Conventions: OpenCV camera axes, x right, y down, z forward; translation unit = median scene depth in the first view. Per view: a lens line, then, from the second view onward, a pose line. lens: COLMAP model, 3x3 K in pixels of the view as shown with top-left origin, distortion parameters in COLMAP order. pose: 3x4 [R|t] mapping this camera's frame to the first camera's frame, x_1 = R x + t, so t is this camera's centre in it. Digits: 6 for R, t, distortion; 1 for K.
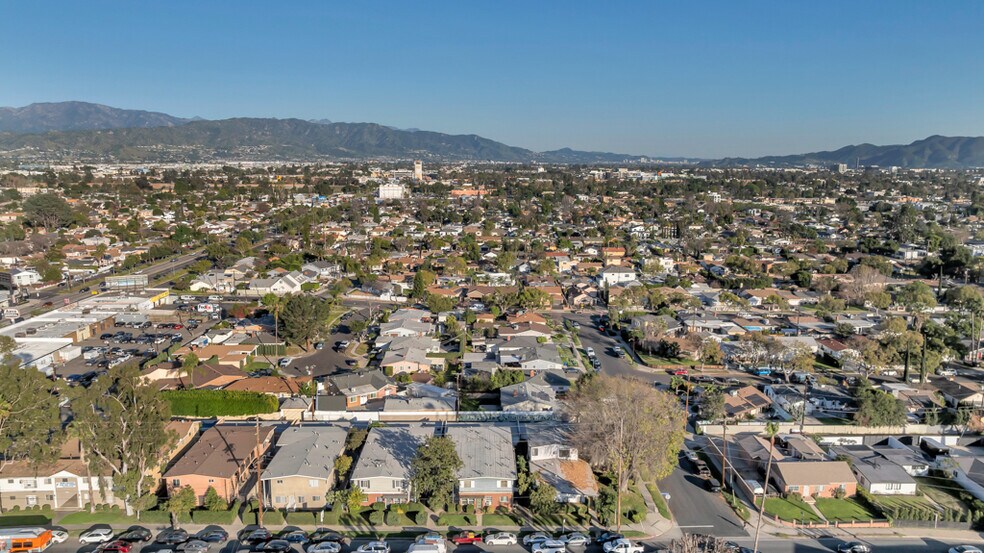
lens RADIAL K [[687.3, 0, 497.6], [0, 687.3, 273.5], [0, 0, 1]] dist [-0.028786, 0.023700]
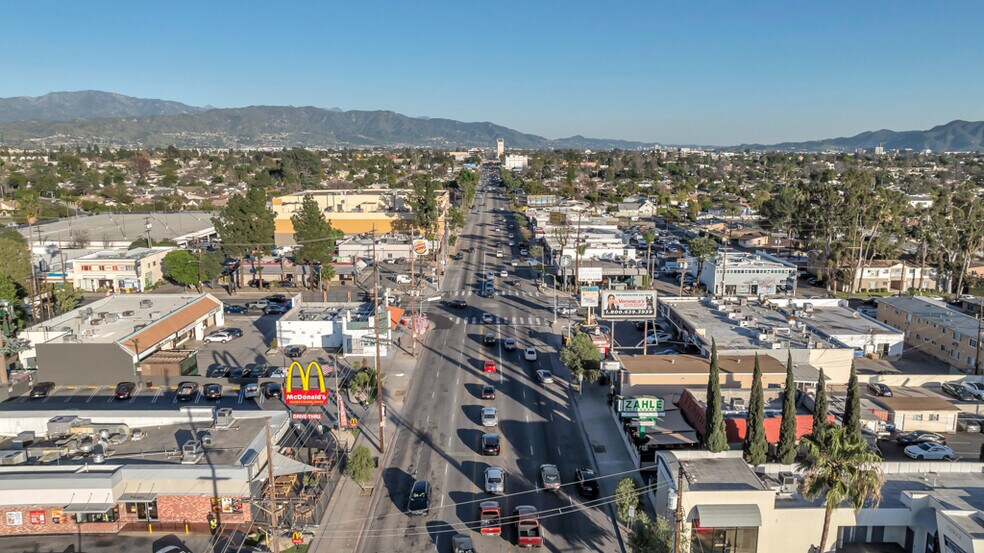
lens RADIAL K [[687.3, 0, 497.2], [0, 687.3, 274.3], [0, 0, 1]] dist [-0.028786, 0.023700]
pose [[0.999955, -0.001727, -0.009279, -0.645442], [0.001886, 0.999851, 0.017165, 0.127412], [0.009248, -0.017181, 0.999810, -0.183194]]
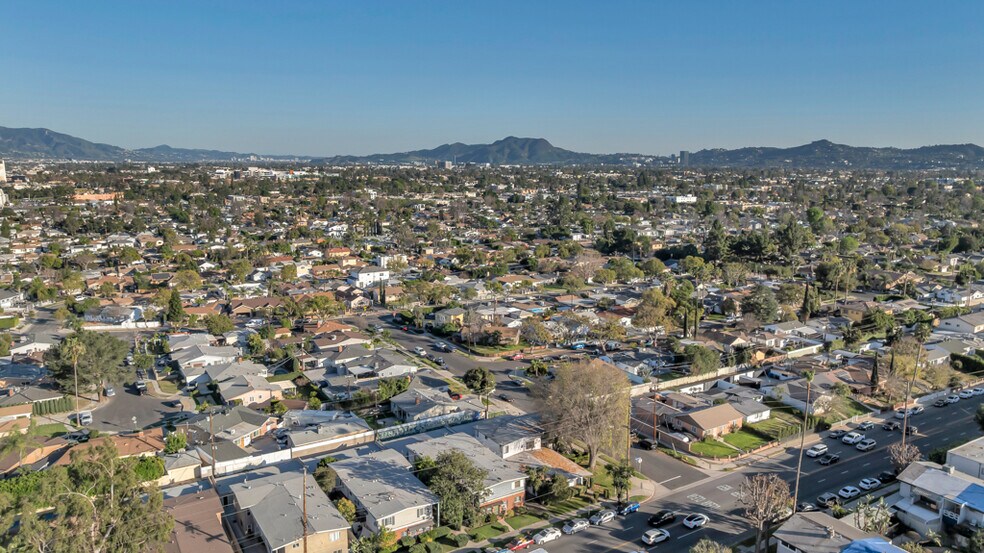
lens RADIAL K [[687.3, 0, 493.0], [0, 687.3, 278.6], [0, 0, 1]] dist [-0.028786, 0.023700]
pose [[0.856087, -0.088799, 0.509147, -0.231953], [0.083582, 0.995949, 0.033163, -0.013391], [-0.510029, 0.014165, 0.860041, 0.069617]]
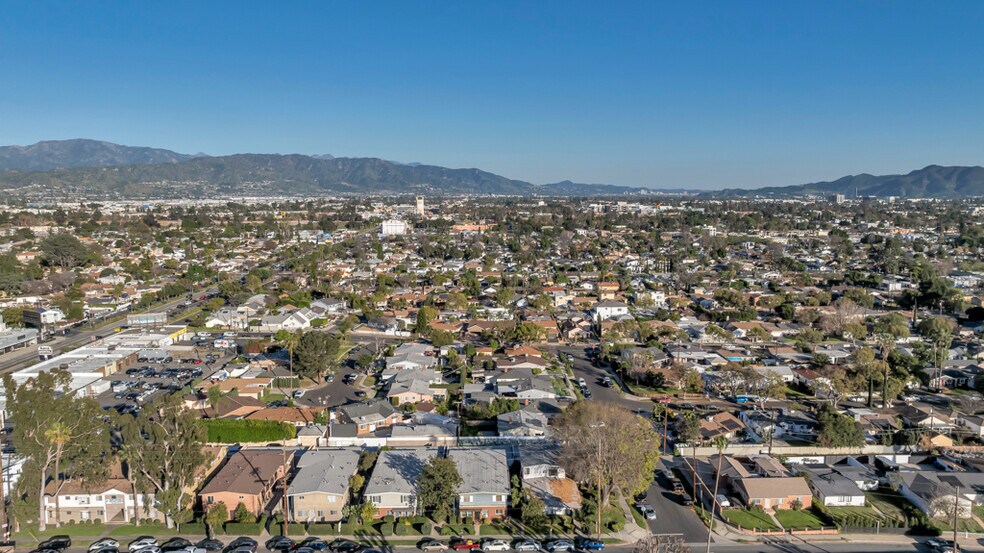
lens RADIAL K [[687.3, 0, 497.3], [0, 687.3, 274.6], [0, 0, 1]] dist [-0.028786, 0.023700]
pose [[0.999962, -0.008161, -0.003025, 0.006108], [0.008016, 0.998937, -0.045389, -0.005374], [0.003392, 0.045363, 0.998965, -0.069330]]
